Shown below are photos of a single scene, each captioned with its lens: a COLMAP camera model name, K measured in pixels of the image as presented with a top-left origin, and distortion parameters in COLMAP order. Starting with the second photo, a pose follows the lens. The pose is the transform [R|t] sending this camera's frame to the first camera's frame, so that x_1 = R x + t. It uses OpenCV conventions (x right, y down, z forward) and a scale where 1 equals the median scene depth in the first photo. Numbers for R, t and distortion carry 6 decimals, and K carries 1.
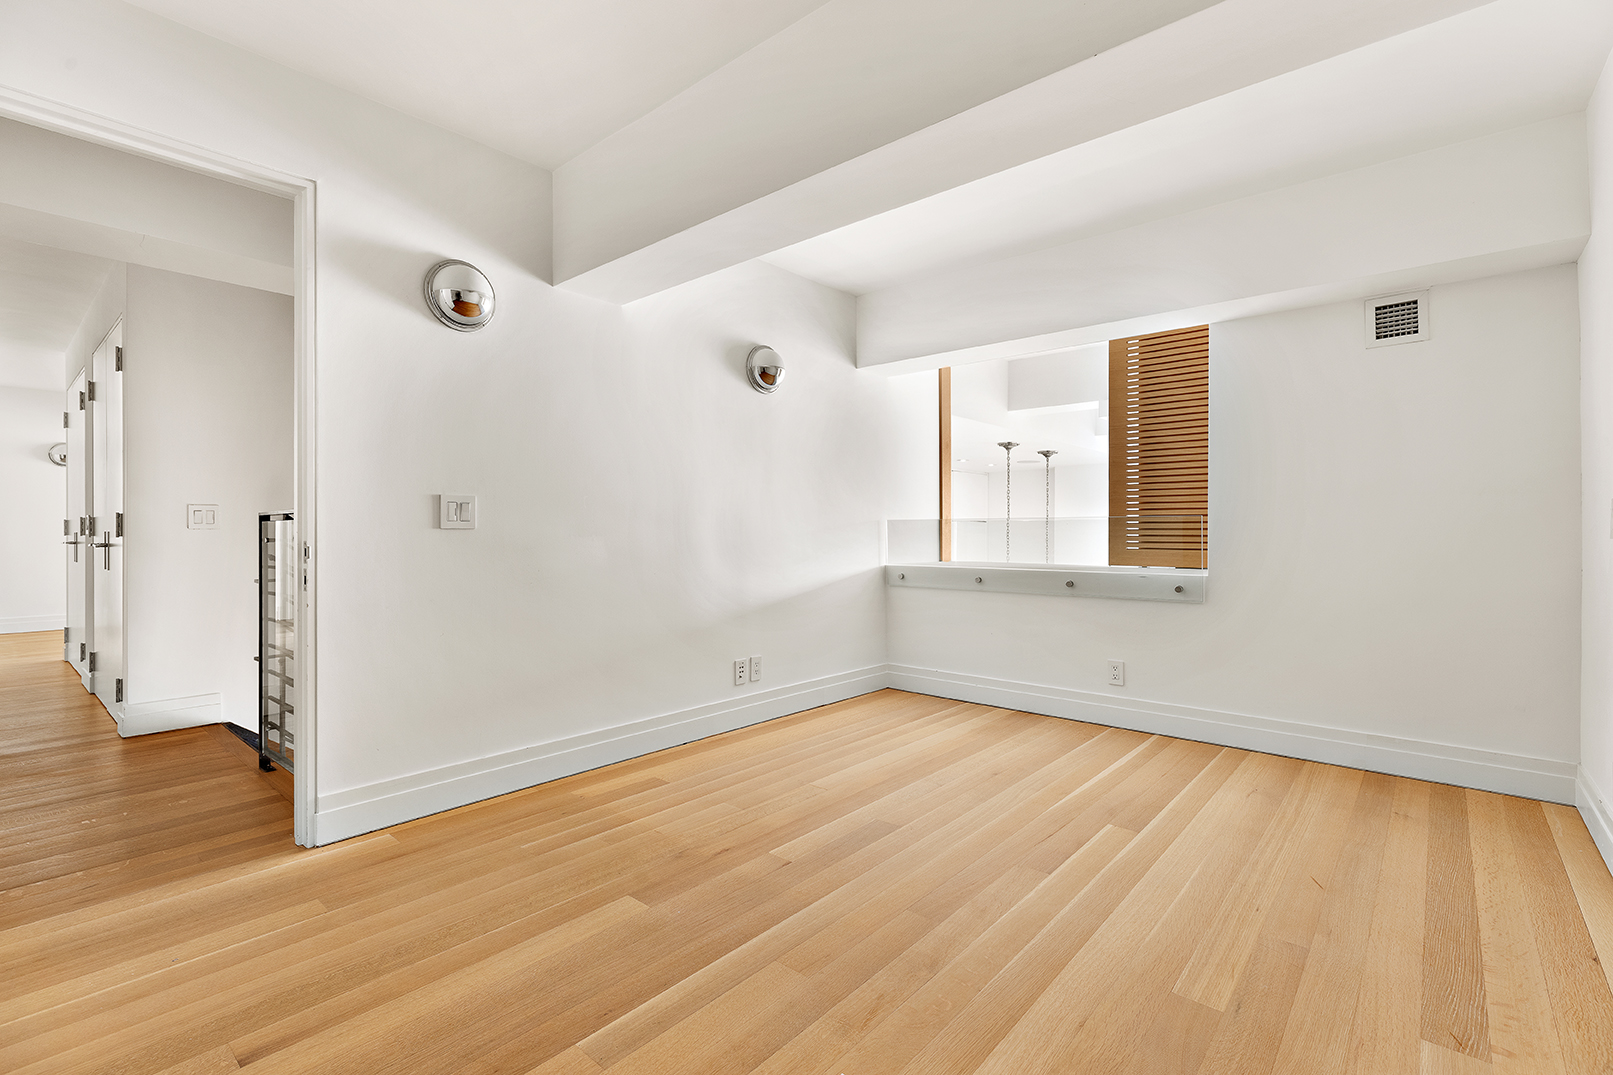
lens RADIAL K [[734.6, 0, 808.5], [0, 734.6, 534.8], [0, 0, 1]] dist [-0.000152, -0.000069]
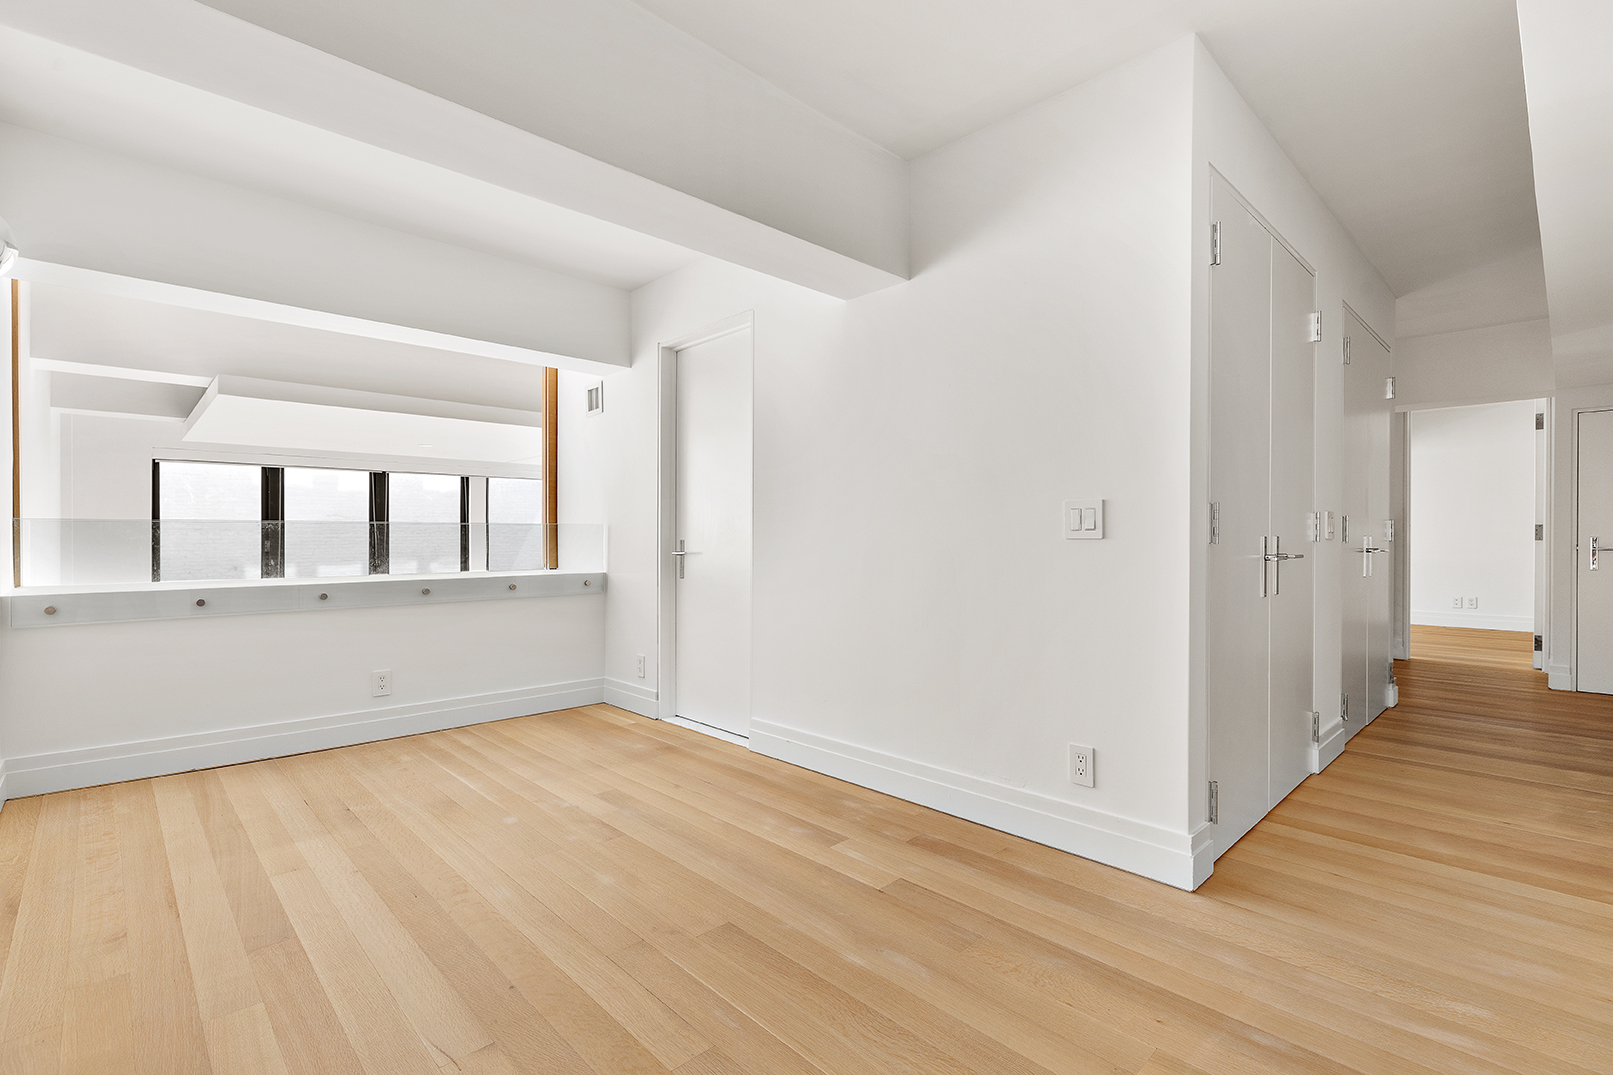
lens RADIAL K [[734.6, 0, 808.7], [0, 734.6, 537.4], [0, 0, 1]] dist [-0.000152, -0.000069]
pose [[0.094694, -0.003416, 0.995501, -0.505144], [0.005511, 0.999981, 0.002907, -0.003095], [-0.995491, 0.005211, 0.094711, 0.385309]]
